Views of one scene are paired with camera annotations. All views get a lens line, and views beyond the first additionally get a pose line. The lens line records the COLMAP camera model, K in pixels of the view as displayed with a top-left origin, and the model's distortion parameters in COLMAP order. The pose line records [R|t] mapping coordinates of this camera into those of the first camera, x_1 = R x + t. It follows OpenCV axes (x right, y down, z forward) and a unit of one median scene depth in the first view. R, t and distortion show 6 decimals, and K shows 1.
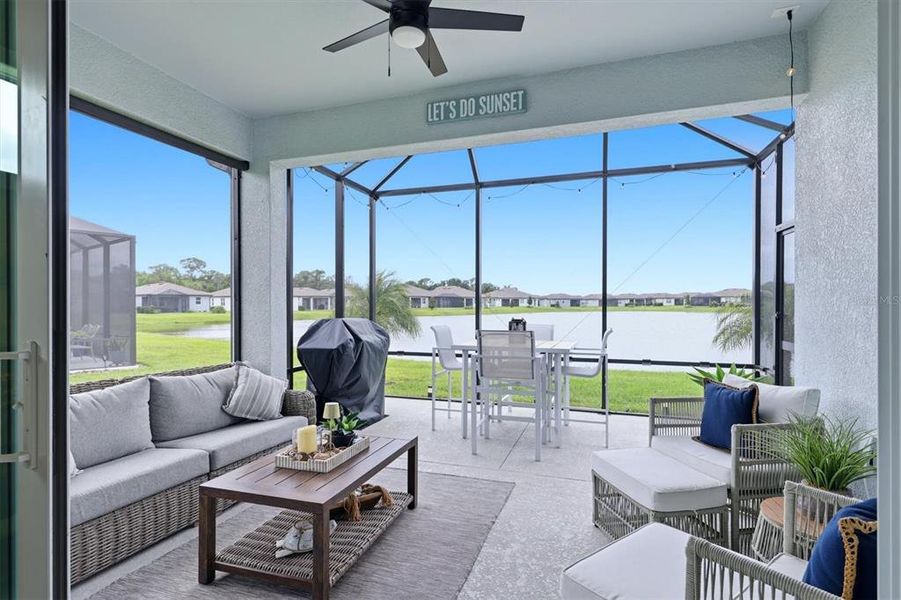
lens RADIAL K [[462.9, 0, 436.9], [0, 462.9, 303.9], [0, 0, 1]] dist [0.005352, 0.000899]
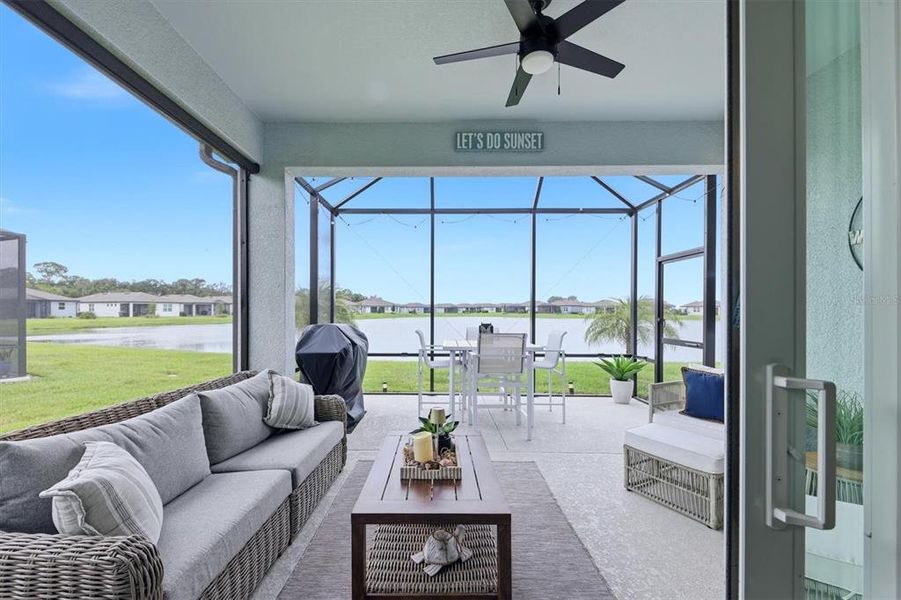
lens RADIAL K [[371.4, 0, 437.5], [0, 371.4, 310.8], [0, 0, 1]] dist [0.001569, 0.000042]
pose [[0.949505, 0.004295, 0.313722, -0.266497], [-0.004316, 0.999990, -0.000629, 0.000376], [-0.313722, -0.000757, 0.949515, 0.123798]]
